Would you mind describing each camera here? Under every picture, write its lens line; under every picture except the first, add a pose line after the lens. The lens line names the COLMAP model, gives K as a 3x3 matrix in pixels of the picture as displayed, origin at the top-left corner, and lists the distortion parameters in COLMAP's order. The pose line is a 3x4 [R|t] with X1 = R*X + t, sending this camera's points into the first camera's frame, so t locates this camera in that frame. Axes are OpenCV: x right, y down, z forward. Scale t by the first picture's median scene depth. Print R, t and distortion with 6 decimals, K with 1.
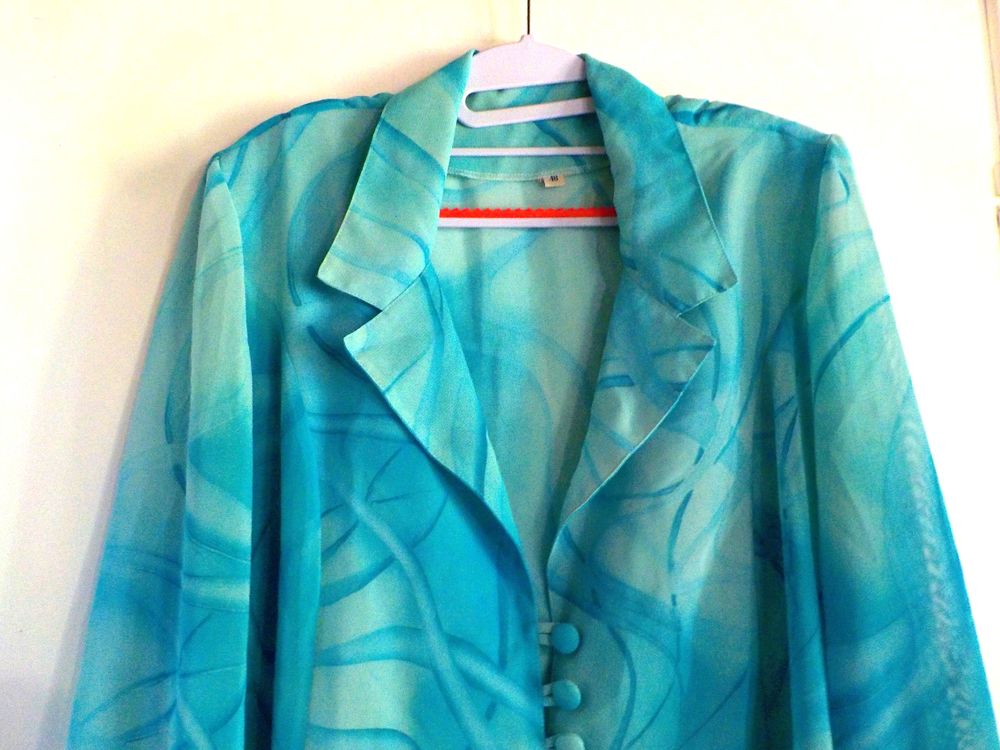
lens RADIAL K [[927.8, 0, 500.0], [0, 927.8, 375.0], [0, 0, 1]] dist [-0.005504, 0.062425]
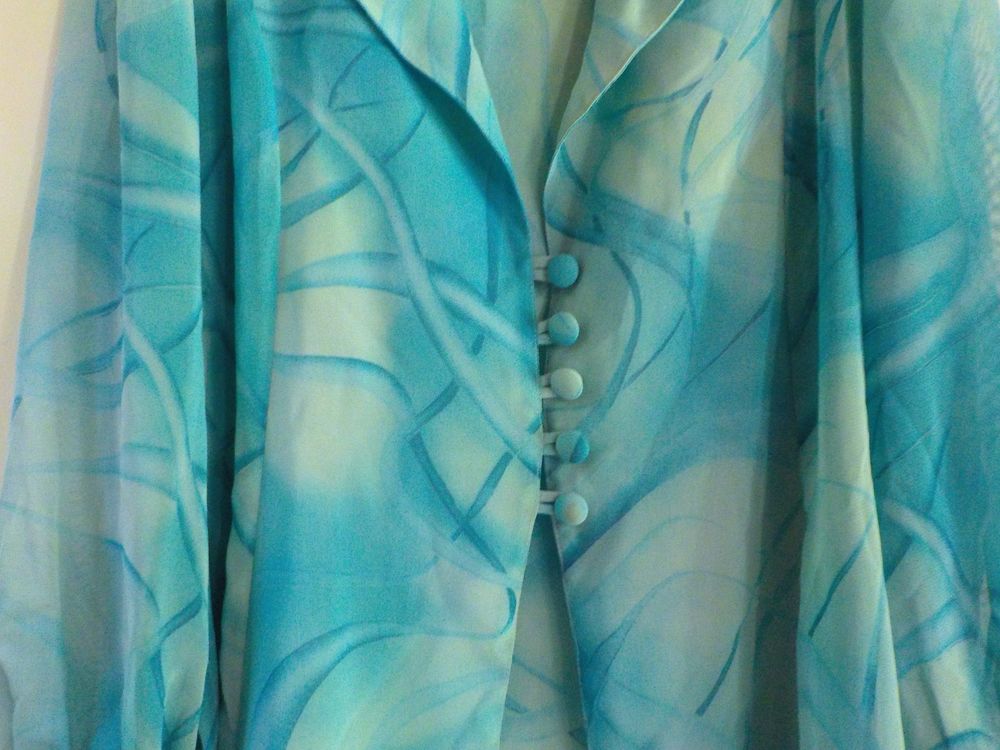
lens RADIAL K [[927.8, 0, 500.0], [0, 927.8, 375.0], [0, 0, 1]] dist [-0.005504, 0.062425]
pose [[0.998978, -0.010852, -0.043885, 0.049194], [0.018659, 0.983191, 0.181622, 0.224617], [0.041177, -0.182255, 0.982389, 0.115275]]
